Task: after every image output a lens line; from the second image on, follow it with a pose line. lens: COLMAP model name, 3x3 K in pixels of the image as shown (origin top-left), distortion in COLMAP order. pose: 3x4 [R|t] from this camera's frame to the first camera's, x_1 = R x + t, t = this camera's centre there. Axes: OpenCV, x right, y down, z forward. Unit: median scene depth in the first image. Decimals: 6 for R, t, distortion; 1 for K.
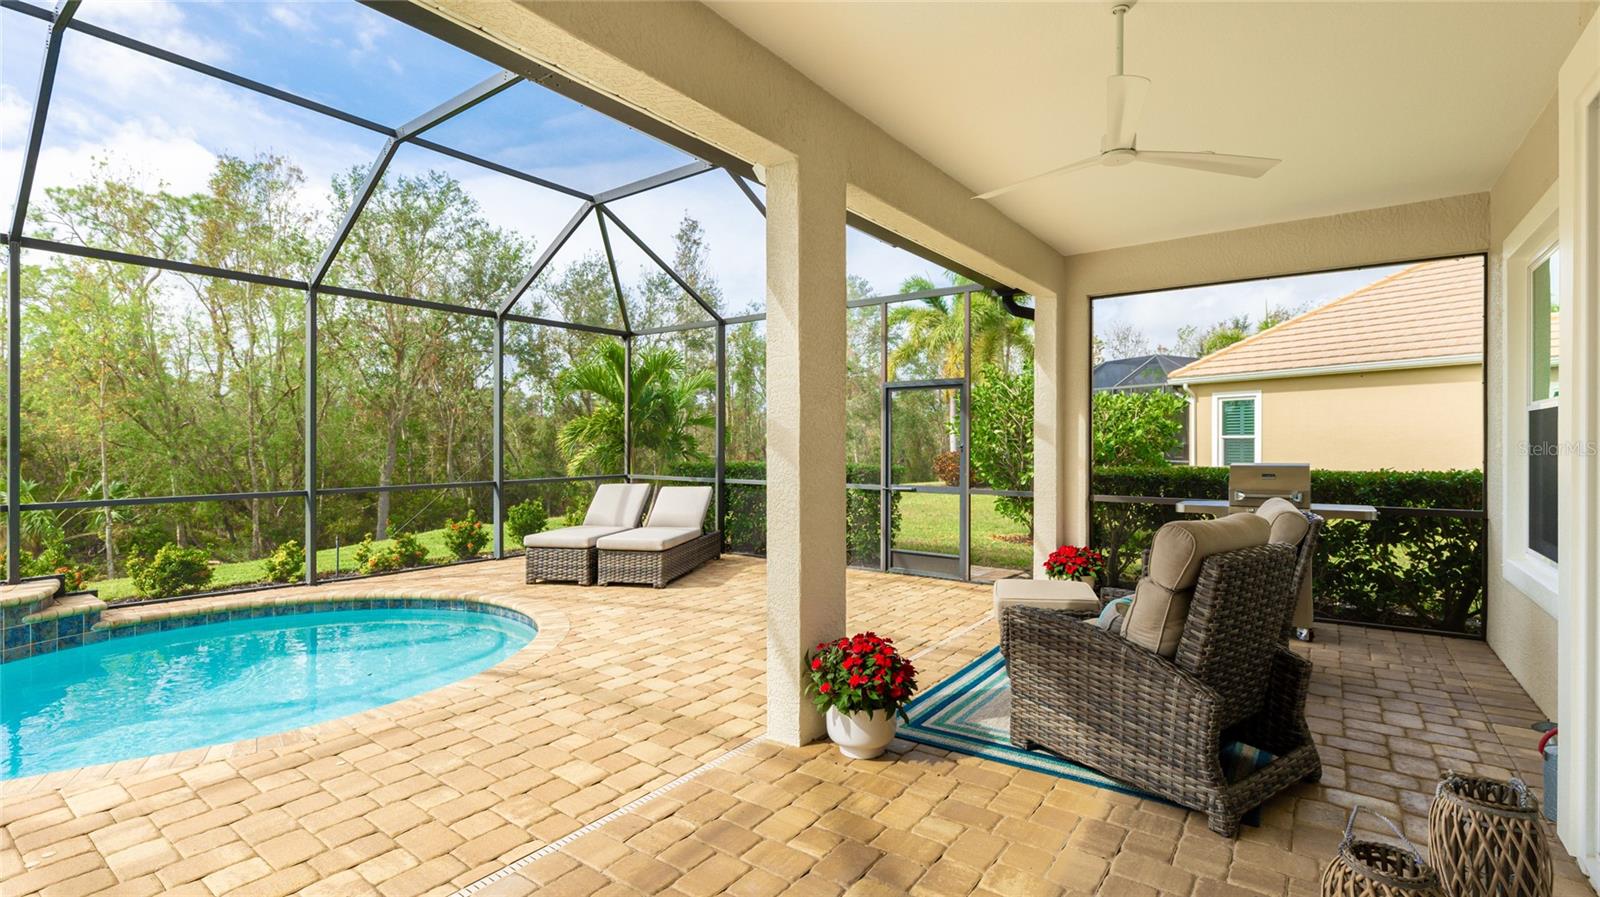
lens RADIAL K [[741.4, 0, 801.5], [0, 741.4, 446.2], [0, 0, 1]] dist [0.004729, -0.000019]
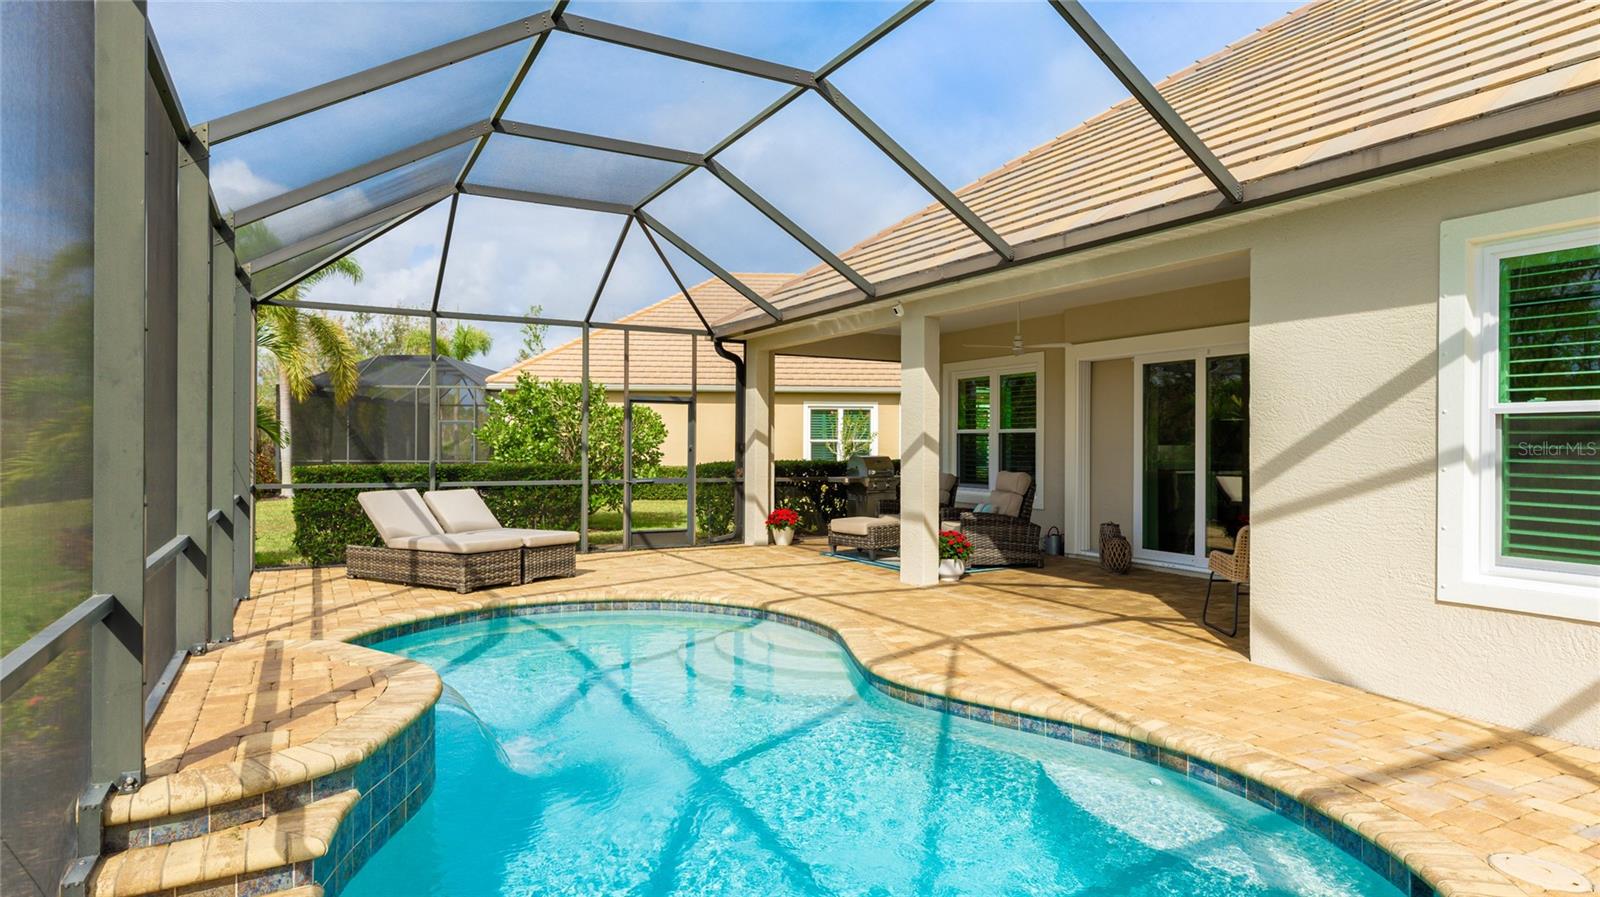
lens RADIAL K [[880.3, 0, 841.8], [0, 880.3, 442.5], [0, 0, 1]] dist [0.006209, 0.001266]
pose [[0.412865, 0.004481, 0.910781, -1.202742], [0.000235, 0.999987, -0.005027, 0.000519], [-0.910792, 0.002290, 0.412859, 0.106237]]
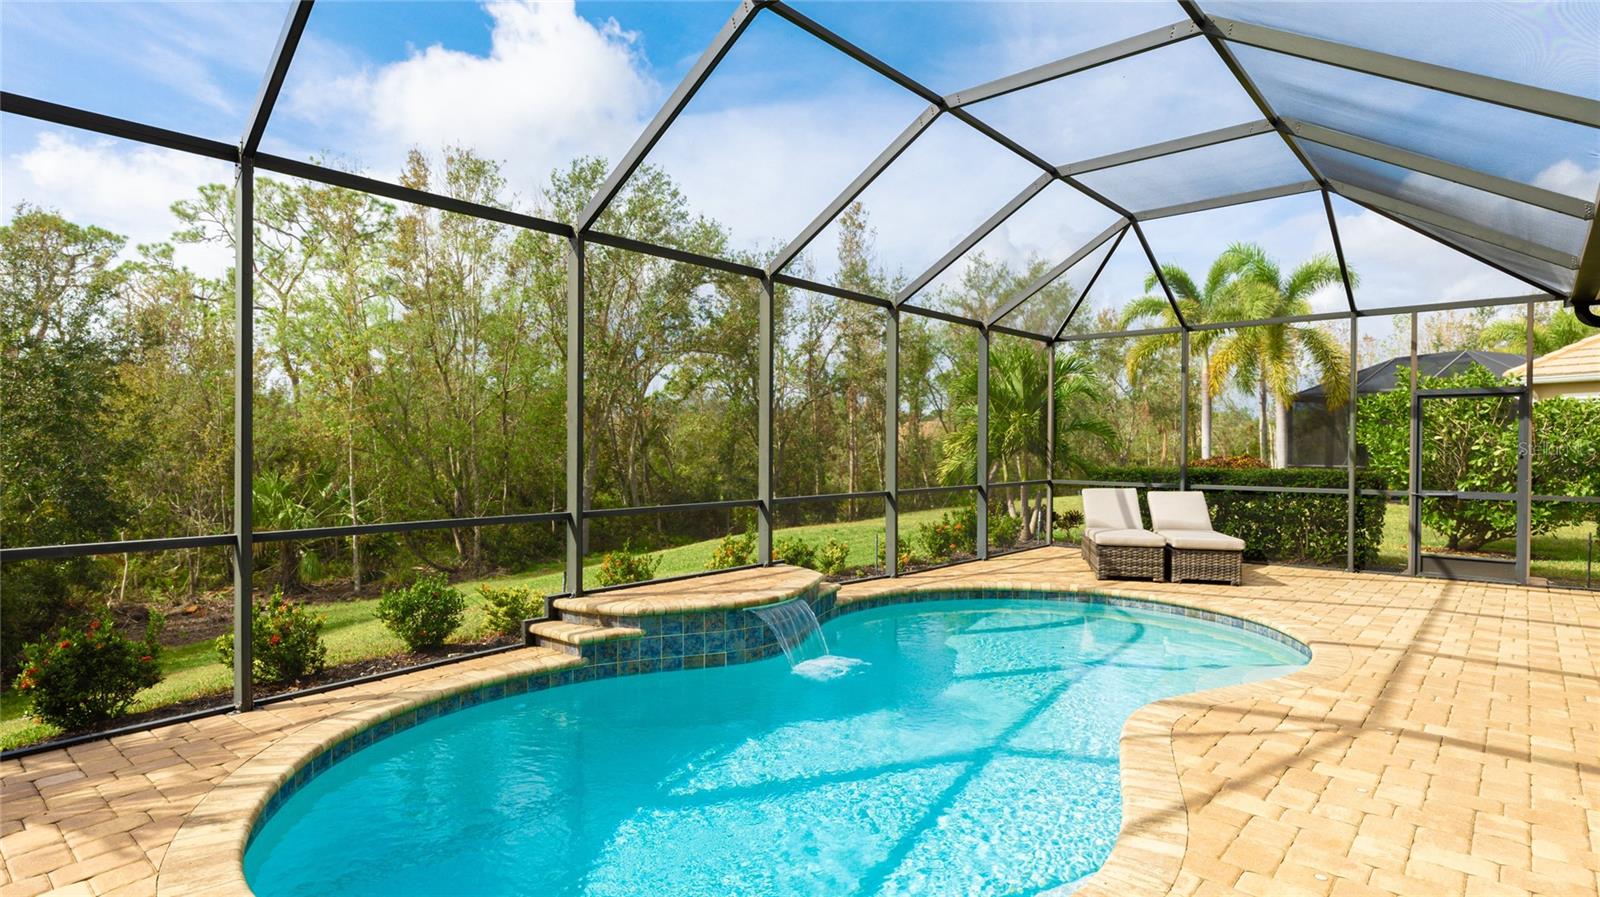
lens RADIAL K [[847.7, 0, 798.0], [0, 847.7, 450.1], [0, 0, 1]] dist [-0.000727, -0.000780]
pose [[0.995489, 0.004685, -0.094760, -0.698276], [-0.004648, 0.999989, 0.000601, -0.000217], [0.094761, -0.000158, 0.995500, -0.262868]]
